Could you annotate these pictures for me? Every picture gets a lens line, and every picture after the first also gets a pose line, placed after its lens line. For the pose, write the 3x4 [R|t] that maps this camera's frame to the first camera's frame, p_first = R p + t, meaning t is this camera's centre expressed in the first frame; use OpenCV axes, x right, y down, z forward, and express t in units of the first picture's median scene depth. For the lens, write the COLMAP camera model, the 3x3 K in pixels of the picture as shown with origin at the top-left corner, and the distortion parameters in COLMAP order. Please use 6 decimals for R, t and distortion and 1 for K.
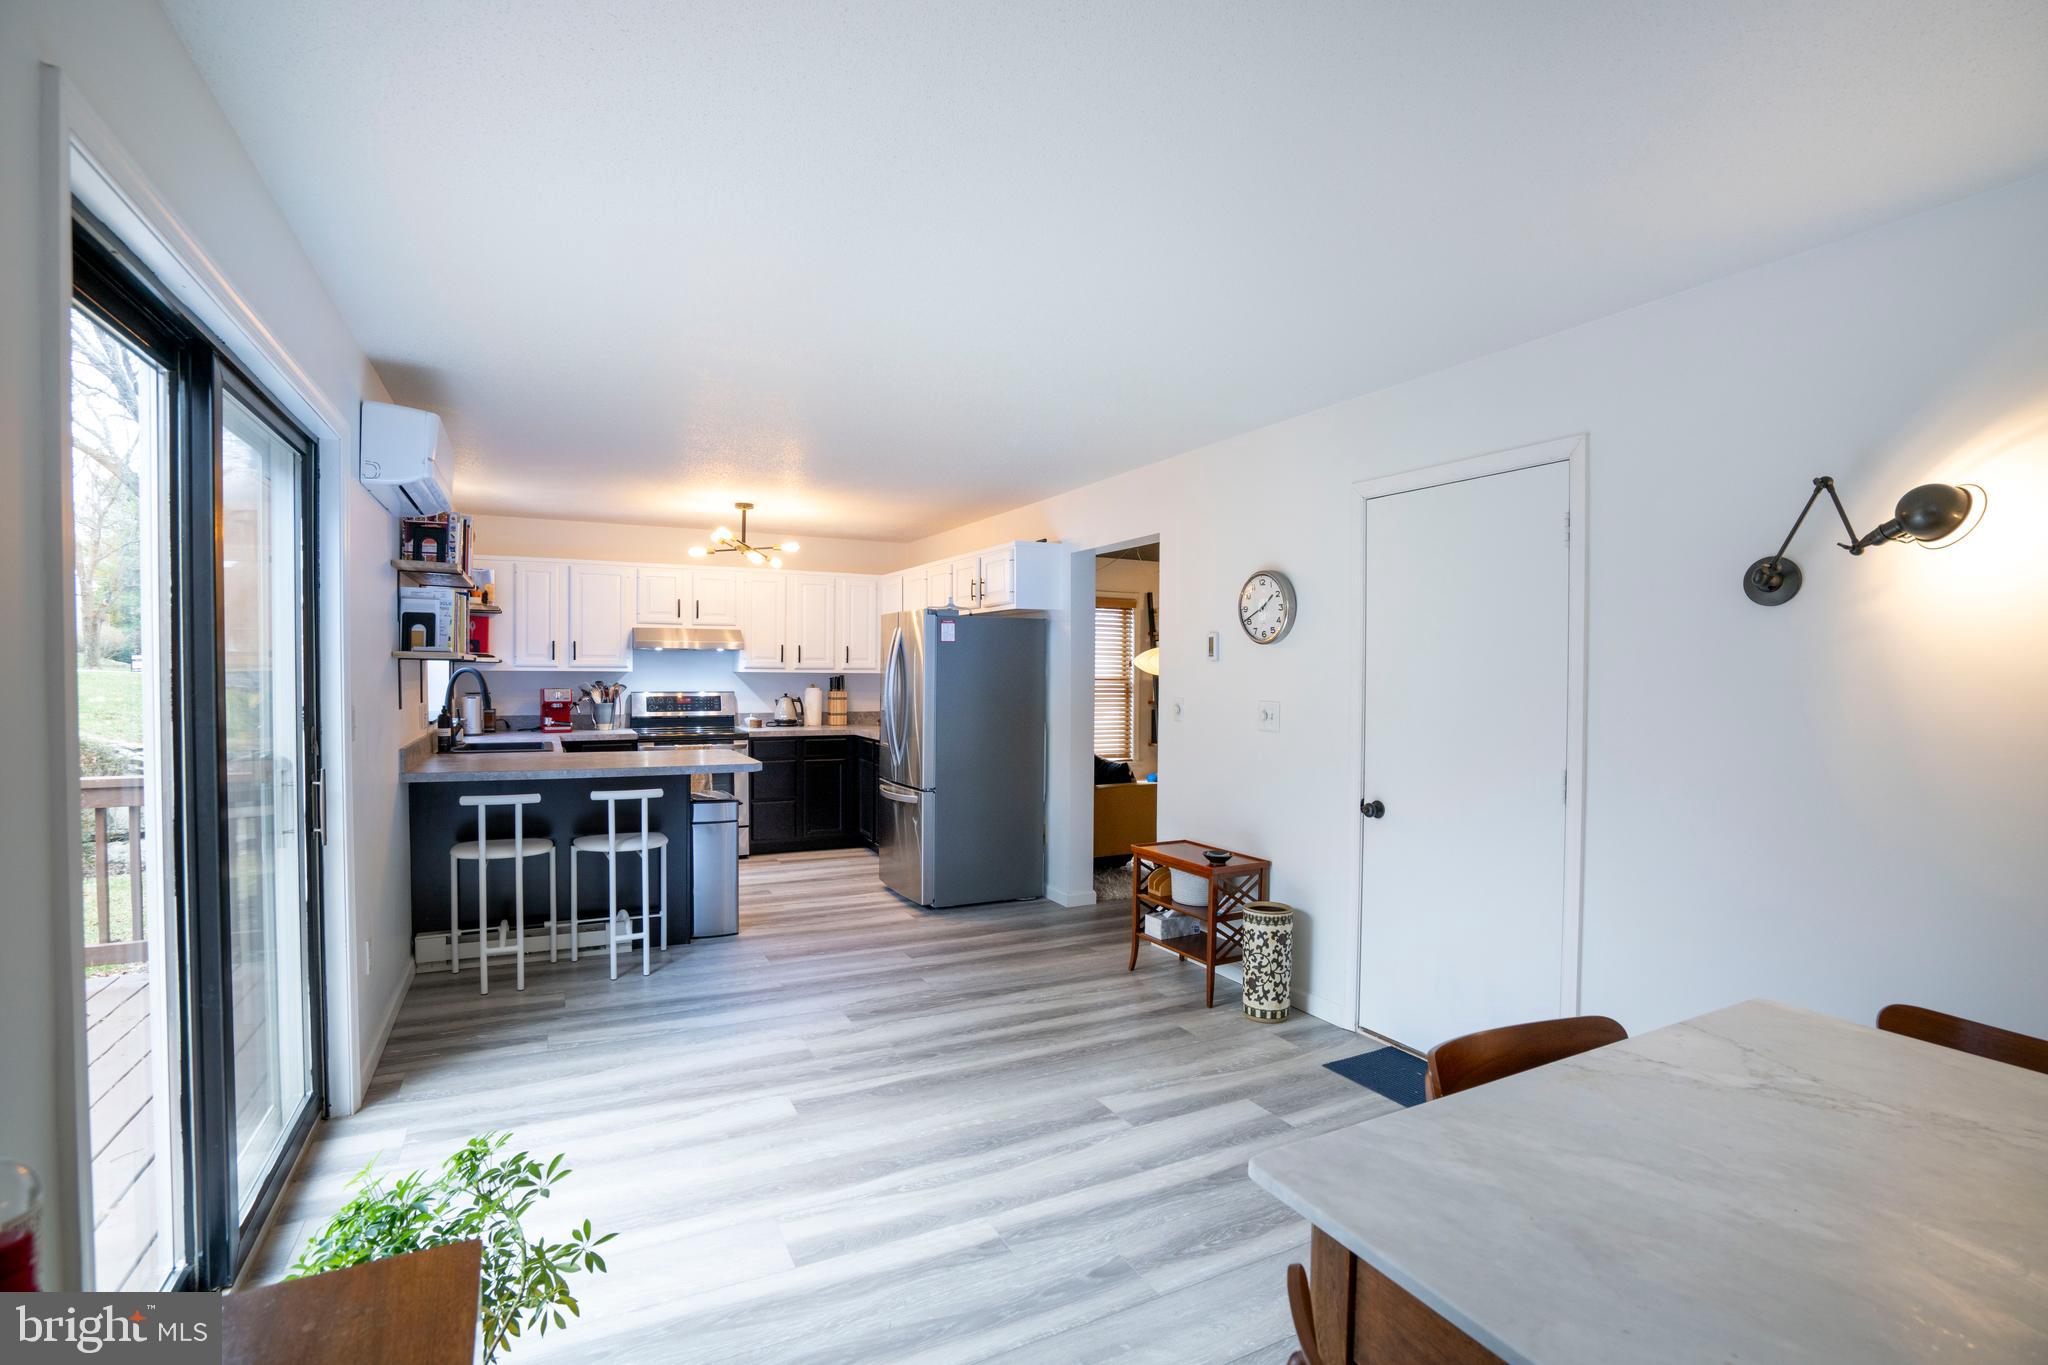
lens RADIAL K [[945.6, 0, 1019.4], [0, 945.6, 689.0], [0, 0, 1]] dist [-0.059459, 0.022316]
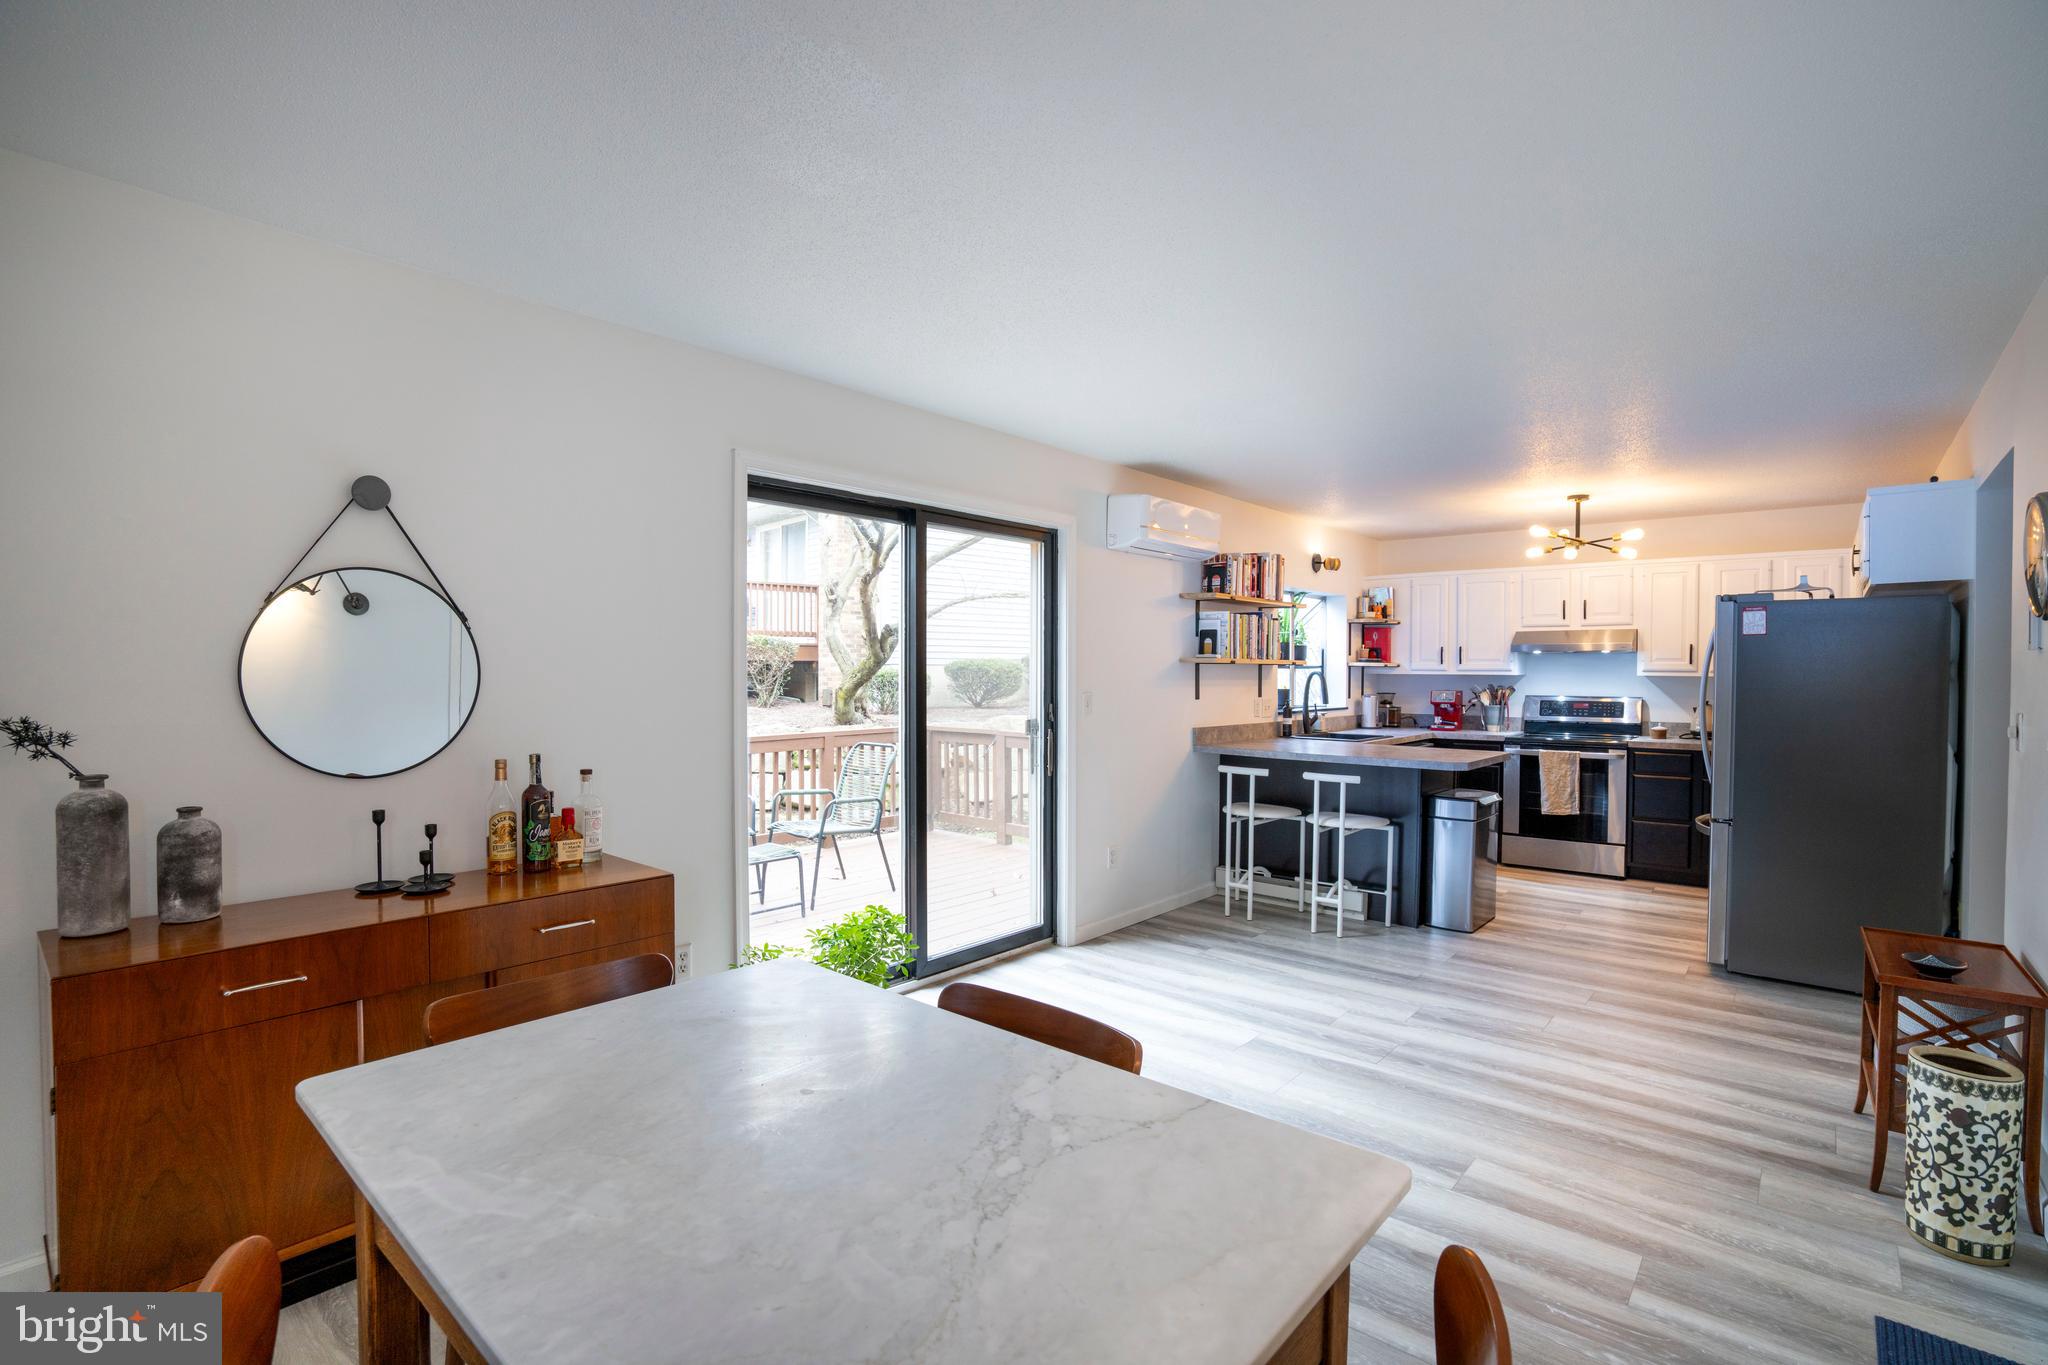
lens RADIAL K [[945.6, 0, 1022.4], [0, 945.6, 686.3], [0, 0, 1]] dist [-0.059459, 0.022316]
pose [[0.374904, 0.009971, -0.927010, 0.334296], [-0.020992, 0.999777, 0.002264, 0.002839], [0.926826, 0.018611, 0.375030, 0.130582]]
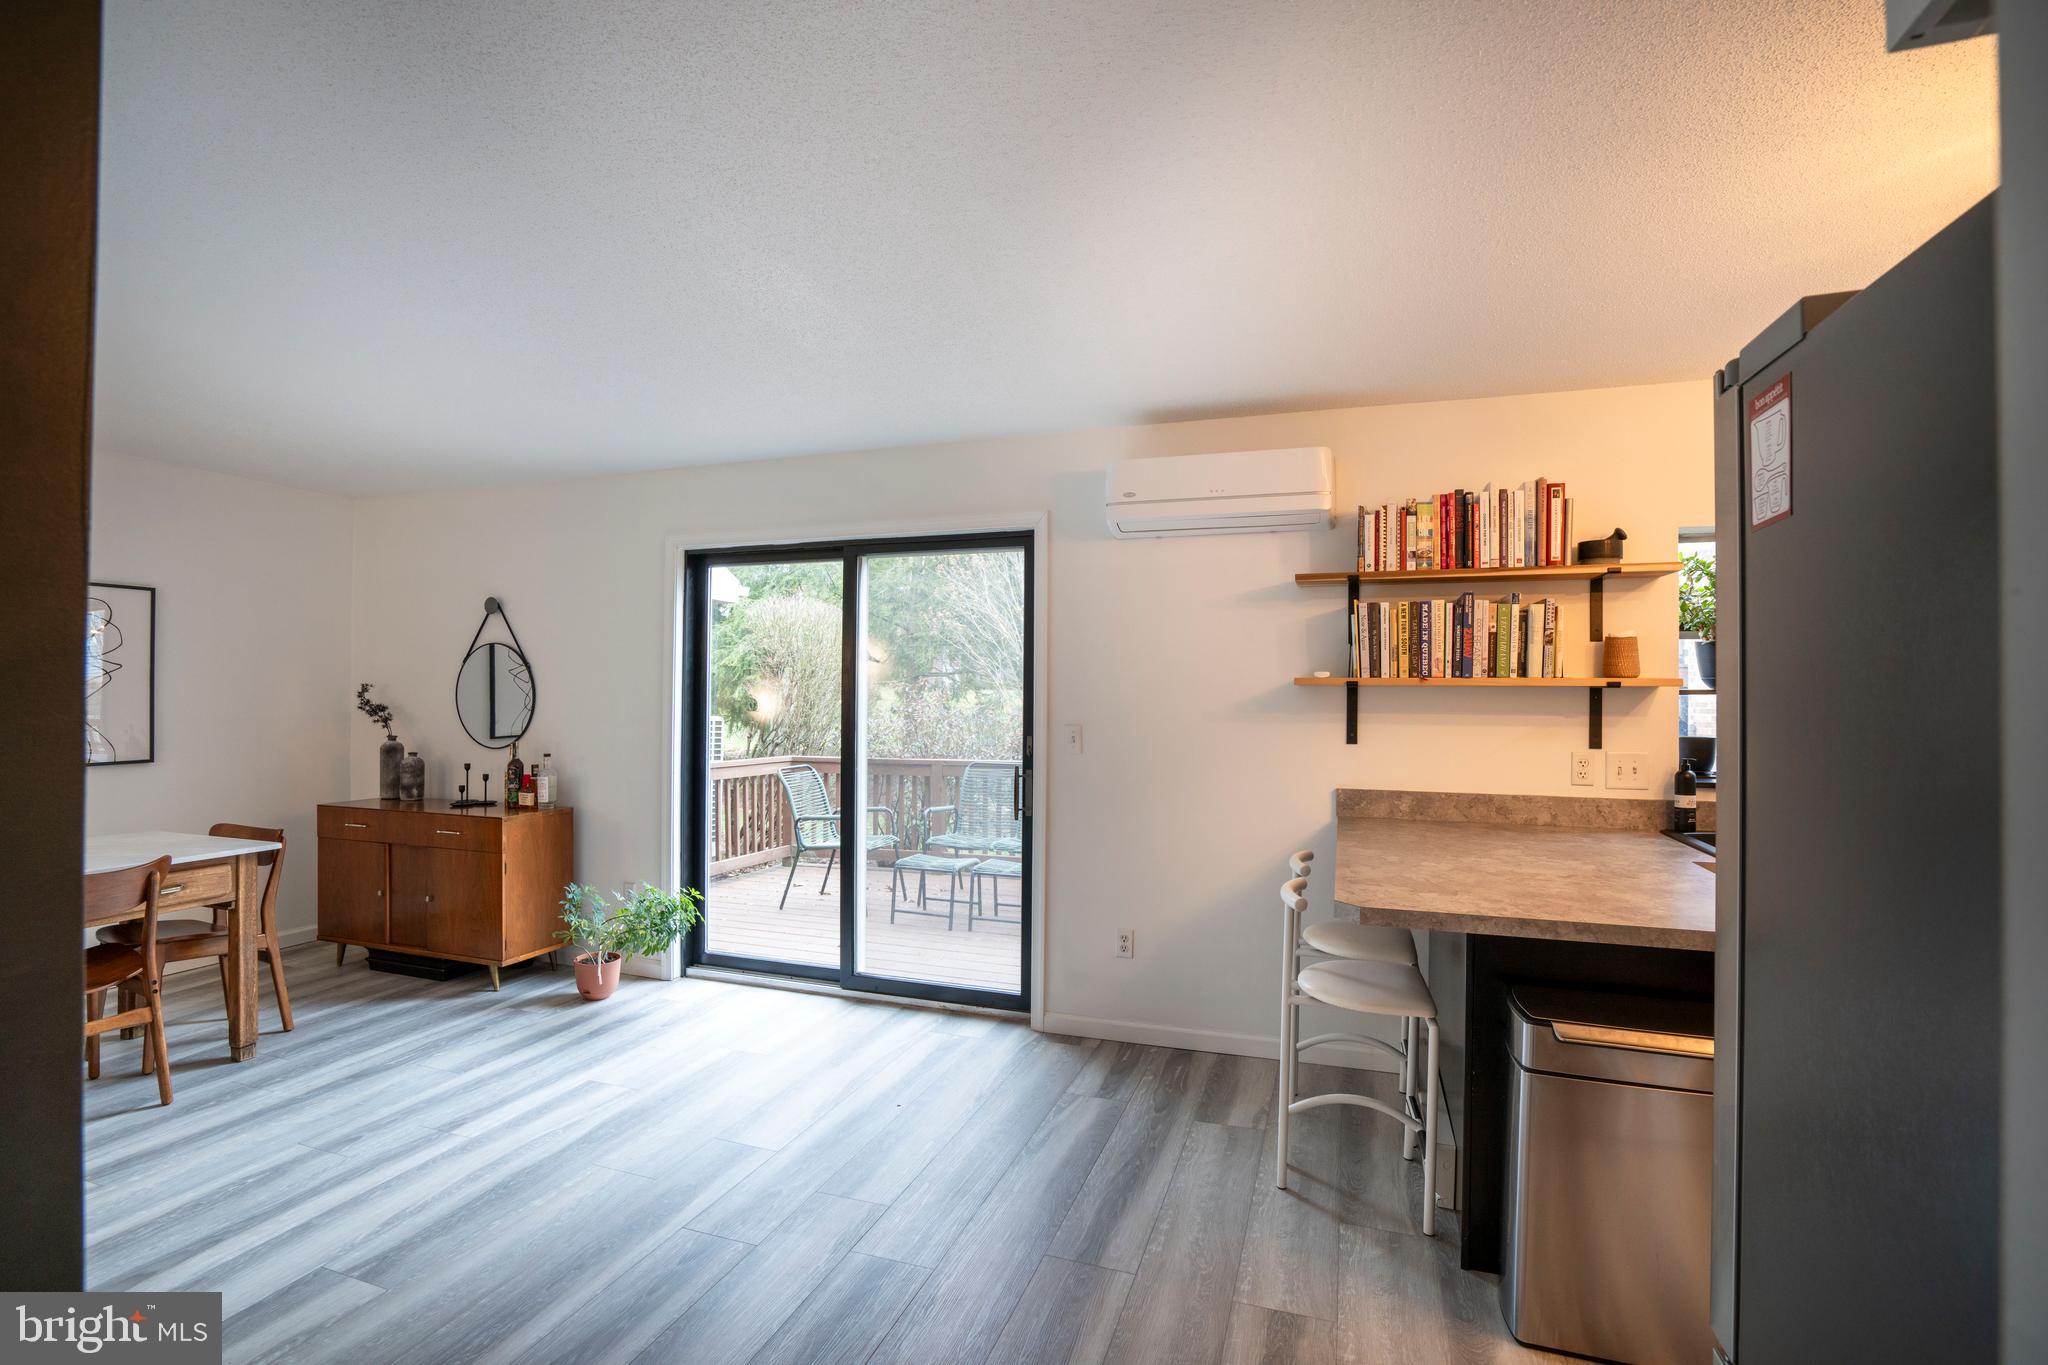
lens RADIAL K [[945.6, 0, 1020.6], [0, 945.6, 688.7], [0, 0, 1]] dist [-0.059459, 0.022316]
pose [[-0.720811, -0.016055, -0.692946, 0.103855], [-0.025505, 0.999669, 0.003369, -0.015011], [0.692662, 0.020102, -0.720982, 0.853223]]
